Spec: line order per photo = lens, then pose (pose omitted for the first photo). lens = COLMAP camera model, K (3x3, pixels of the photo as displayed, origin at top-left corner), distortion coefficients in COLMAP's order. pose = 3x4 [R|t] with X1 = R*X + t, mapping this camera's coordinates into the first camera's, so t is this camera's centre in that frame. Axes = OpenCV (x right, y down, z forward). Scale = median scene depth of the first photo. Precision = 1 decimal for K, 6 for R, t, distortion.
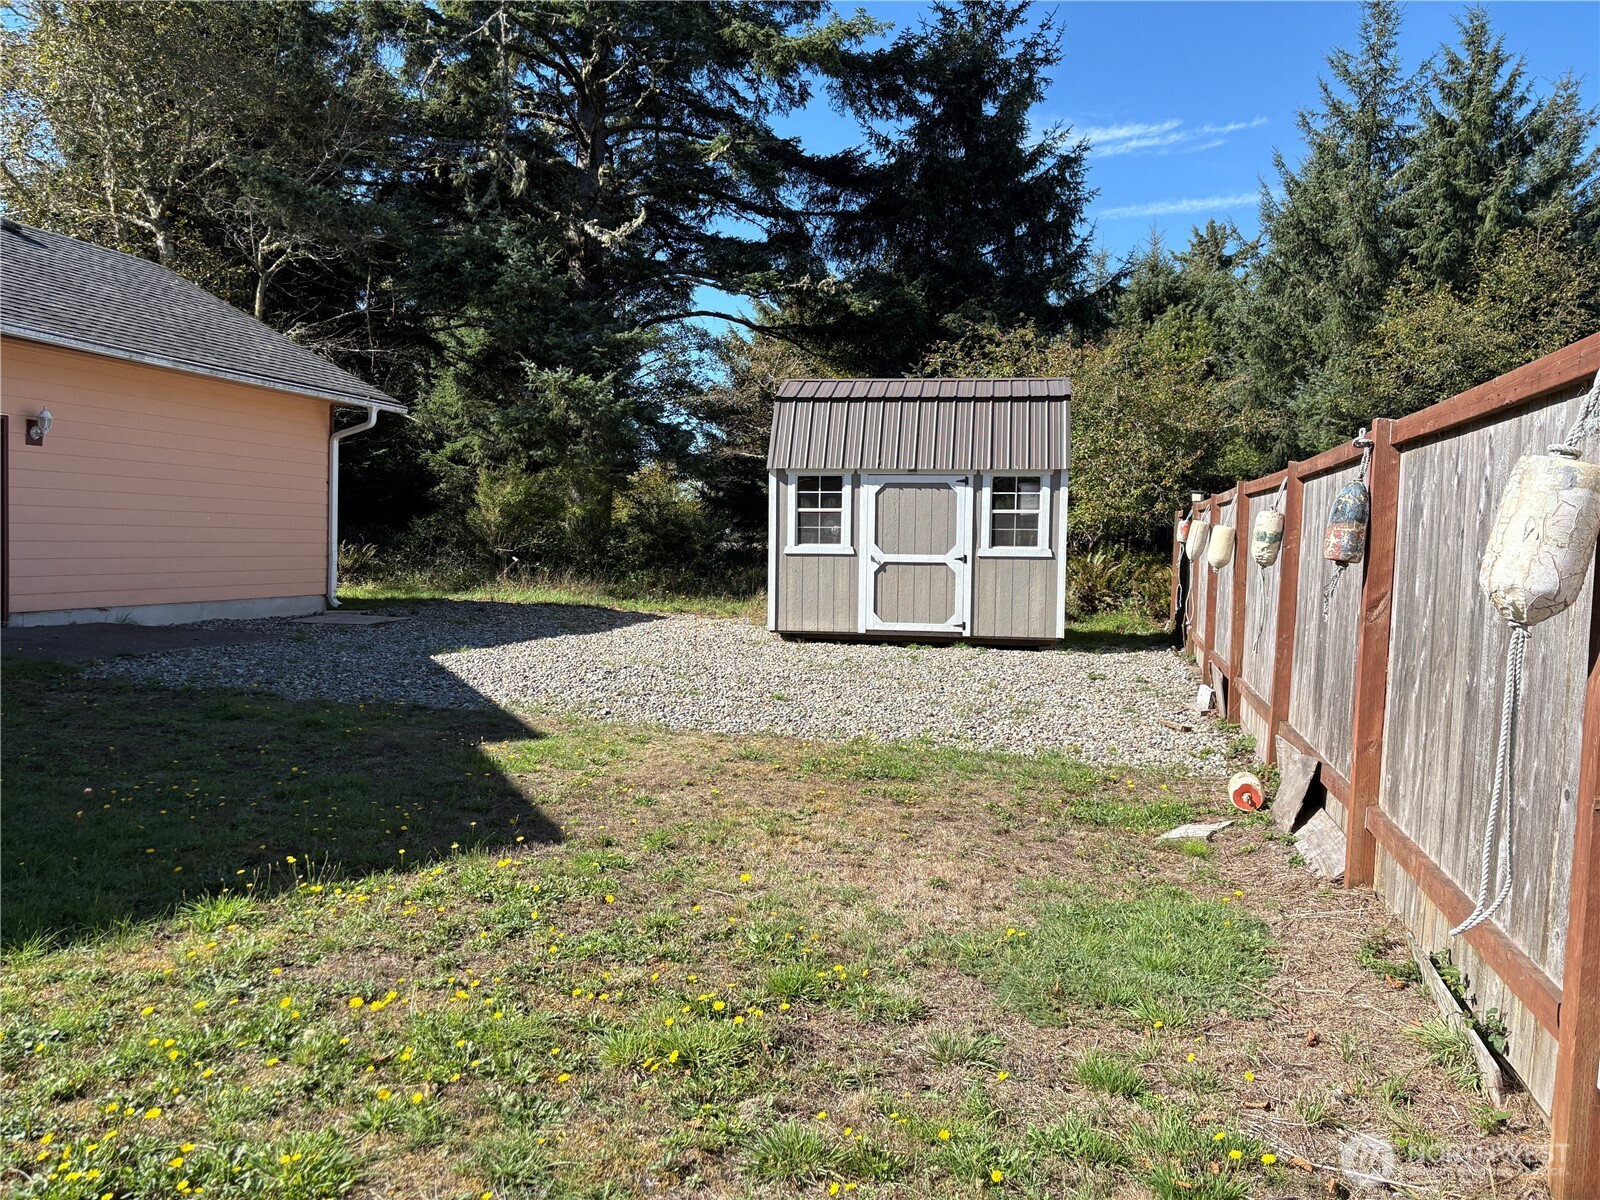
lens RADIAL K [[1202.9, 0, 800.0], [0, 1202.9, 600.0], [0, 0, 1]] dist [0.080481, -0.113669]
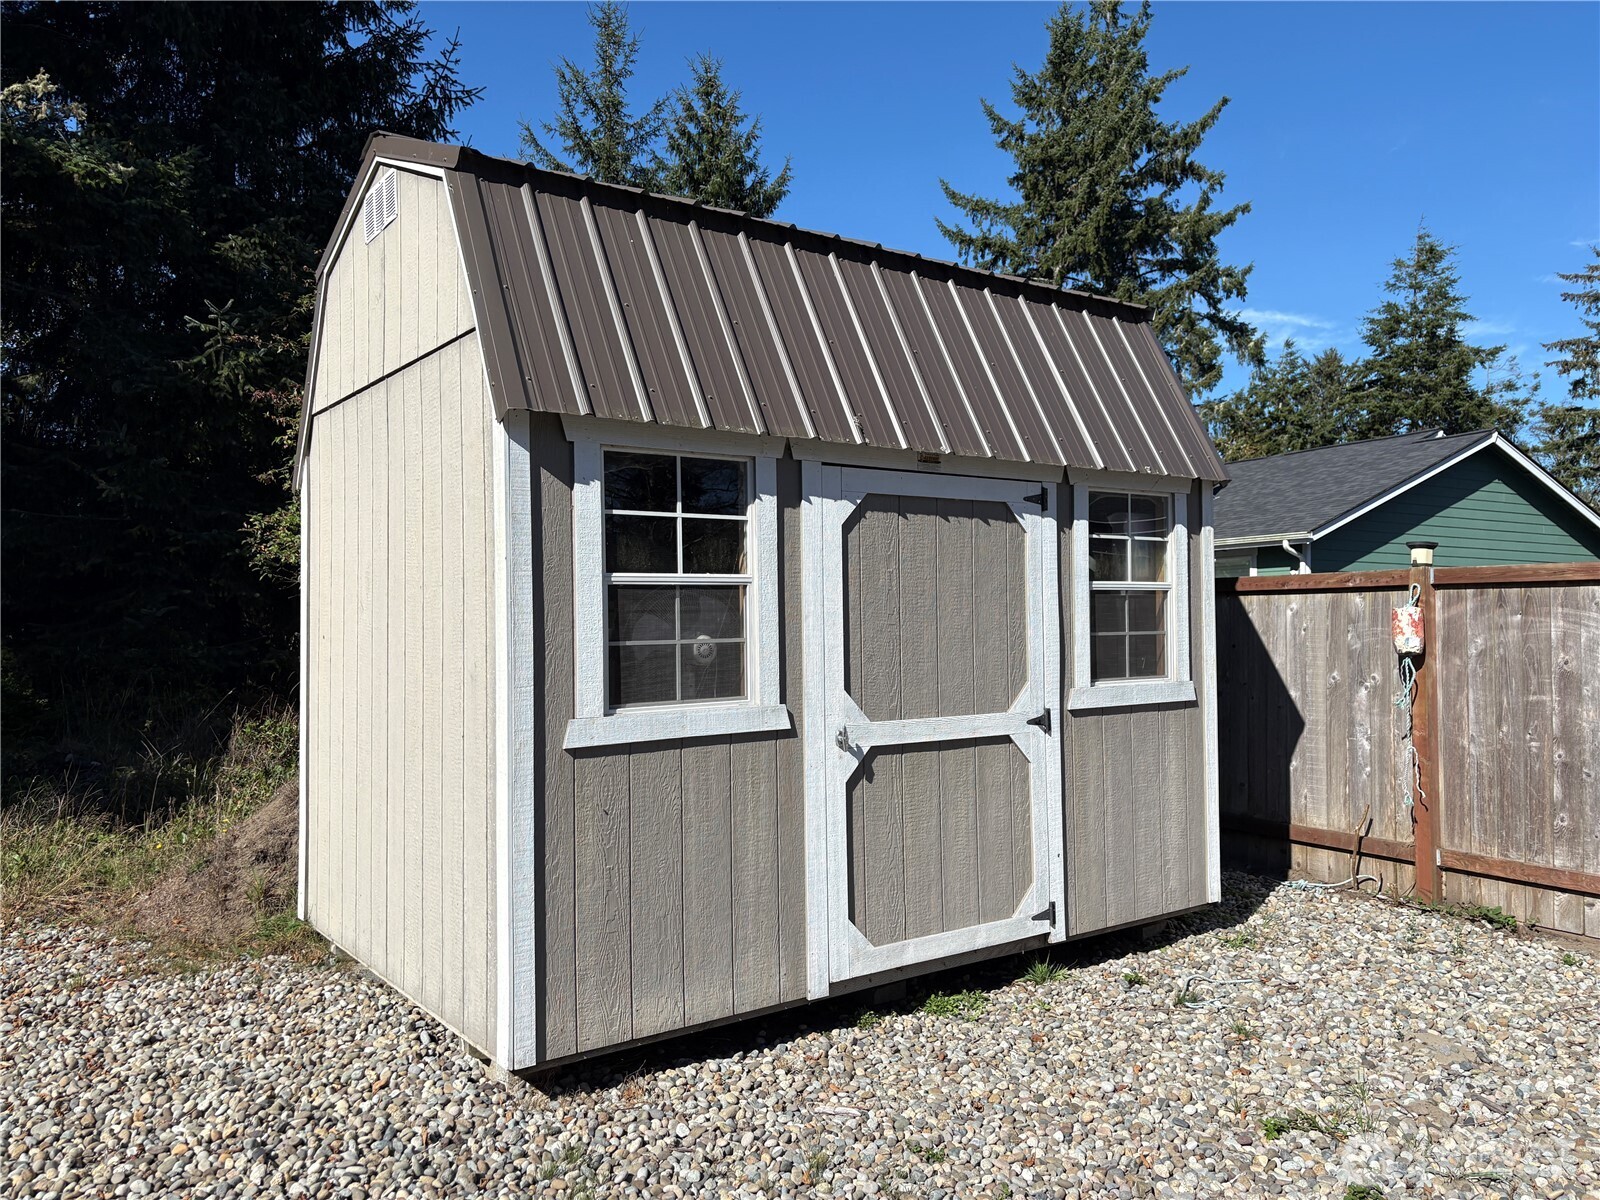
lens RADIAL K [[1202.9, 0, 800.0], [0, 1202.9, 600.0], [0, 0, 1]] dist [0.080481, -0.113669]
pose [[0.704685, -0.006925, 0.709487, -0.160741], [0.054988, 0.997478, -0.044880, -0.056436], [-0.707386, 0.070640, 0.703288, 0.790777]]
